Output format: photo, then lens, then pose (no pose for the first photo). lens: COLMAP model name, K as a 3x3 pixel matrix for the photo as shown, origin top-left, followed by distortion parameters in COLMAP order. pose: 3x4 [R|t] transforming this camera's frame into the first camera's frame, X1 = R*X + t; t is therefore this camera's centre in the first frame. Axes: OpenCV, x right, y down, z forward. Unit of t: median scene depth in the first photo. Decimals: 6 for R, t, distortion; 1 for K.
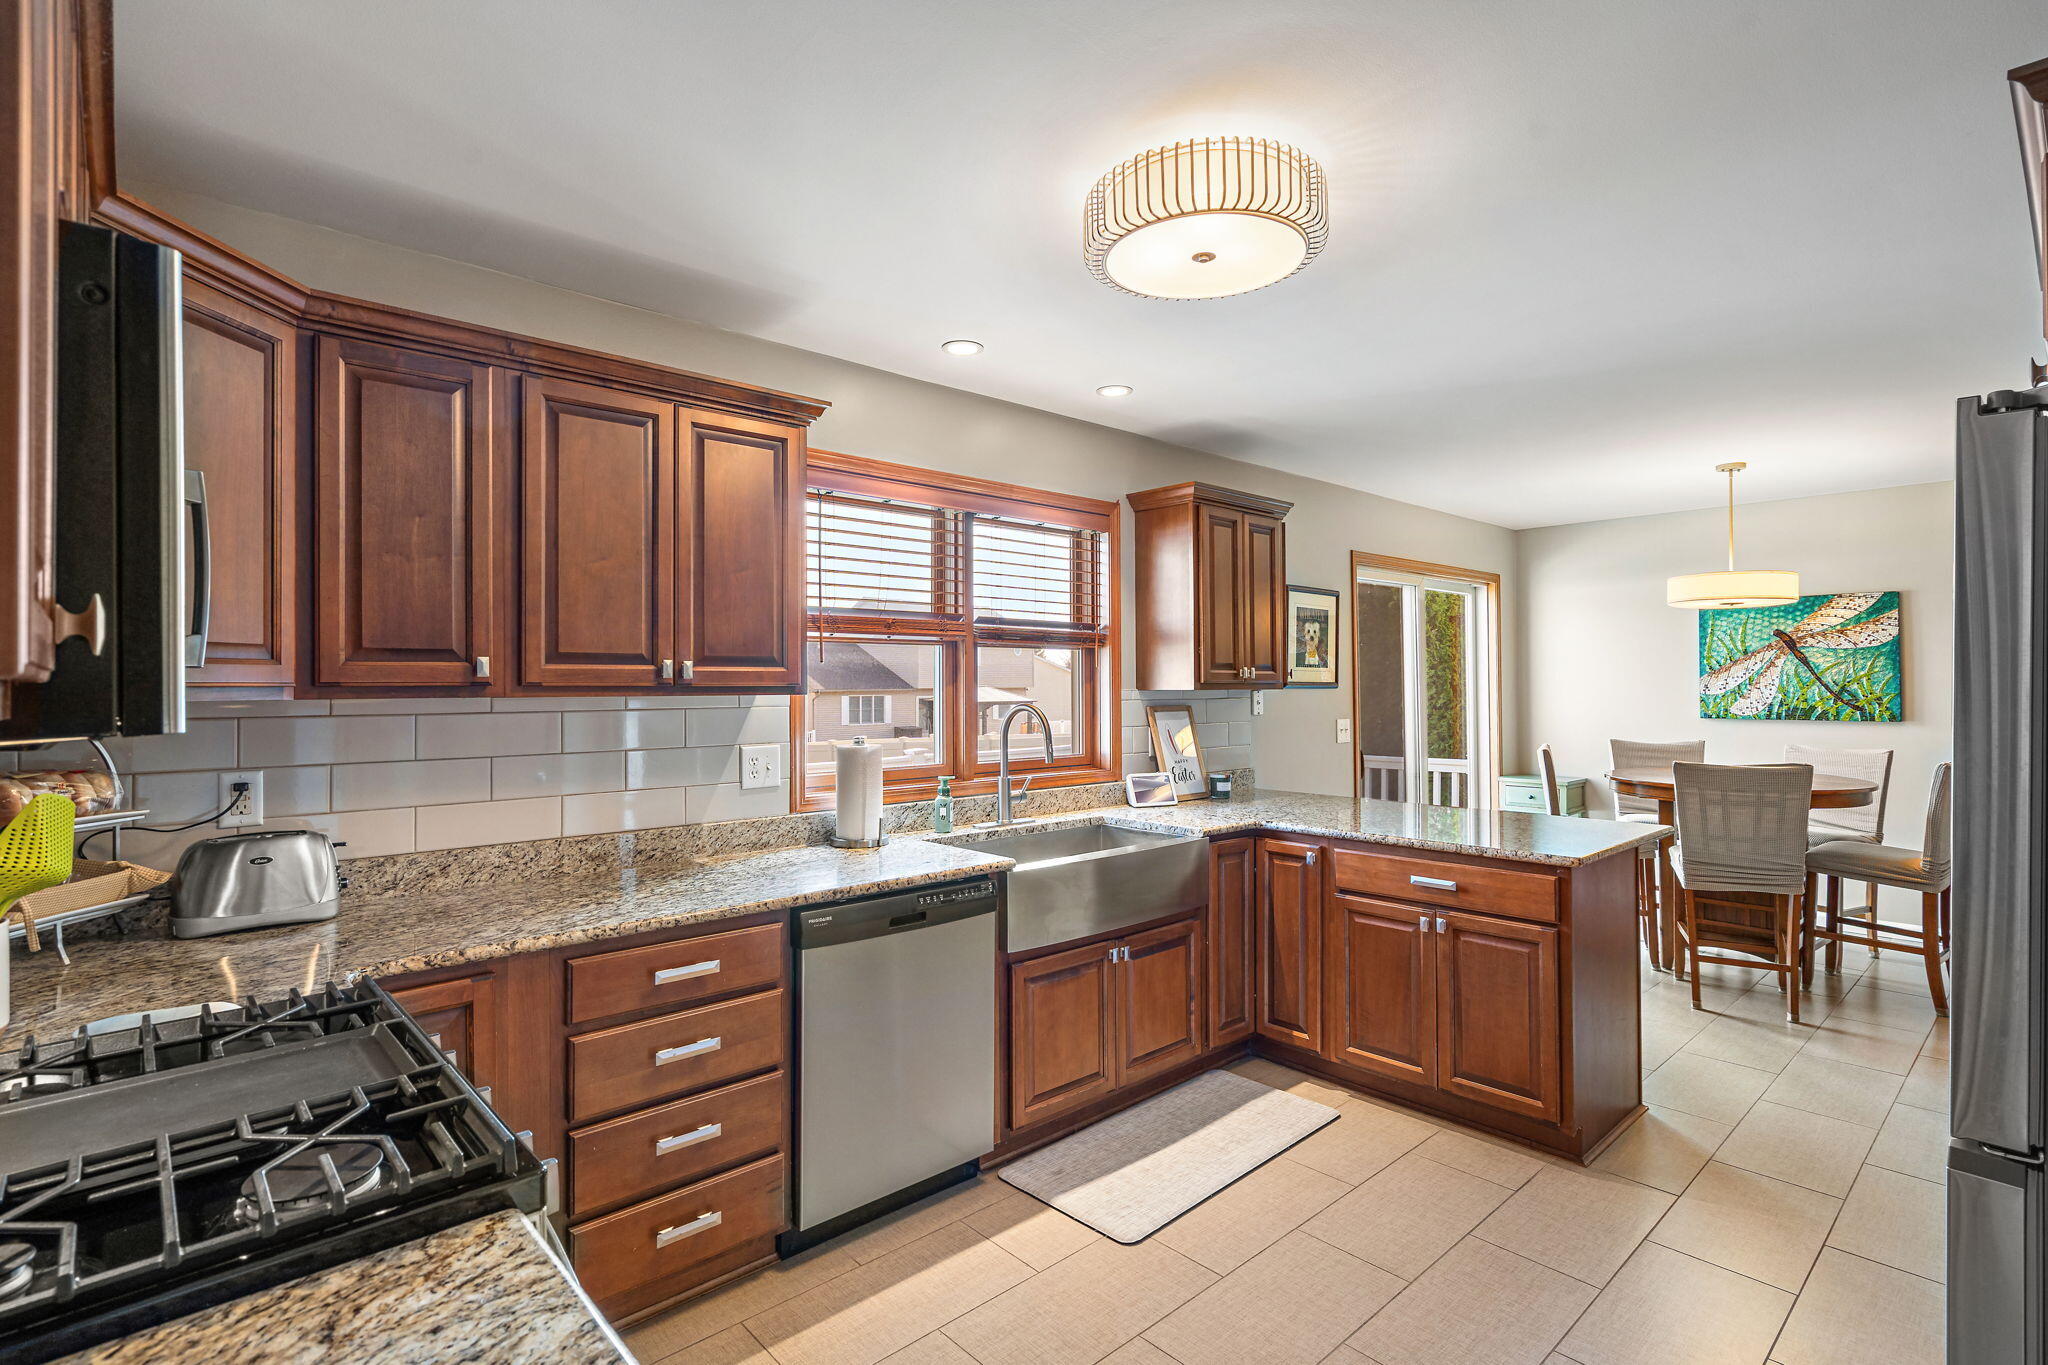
lens RADIAL K [[941.0, 0, 1024.0], [0, 941.0, 682.5], [0, 0, 1]] dist [-0.001503, 0.004222]
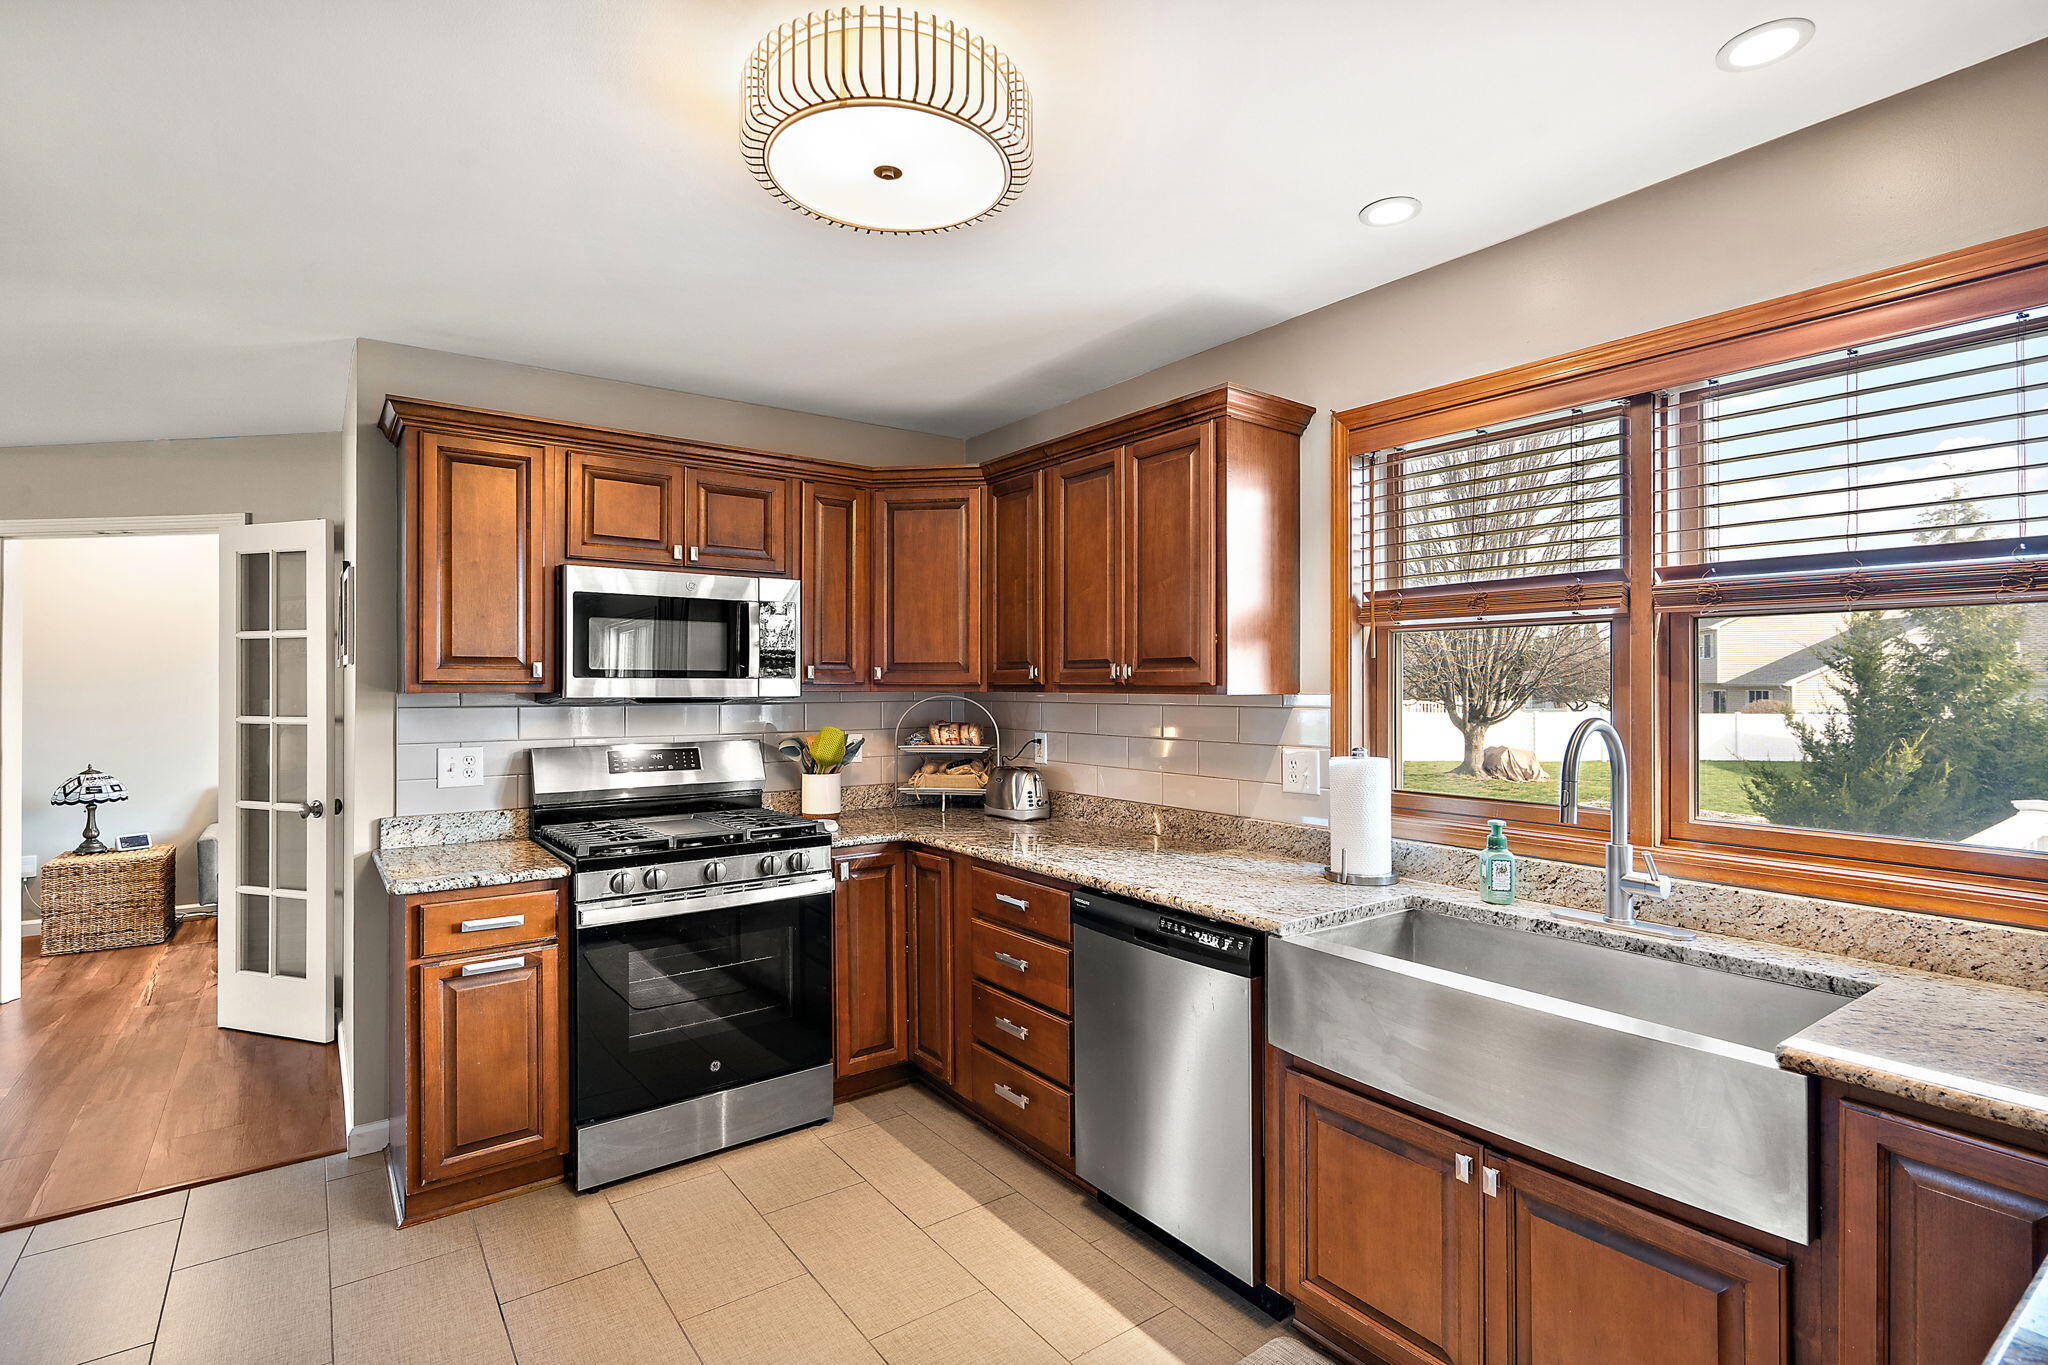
lens RADIAL K [[941.0, 0, 1024.0], [0, 941.0, 682.5], [0, 0, 1]] dist [-0.001503, 0.004222]
pose [[-0.051403, 0.004117, -0.998669, 0.753819], [0.006667, 0.999971, 0.003779, -0.004747], [0.998656, -0.006464, -0.051429, 0.864039]]
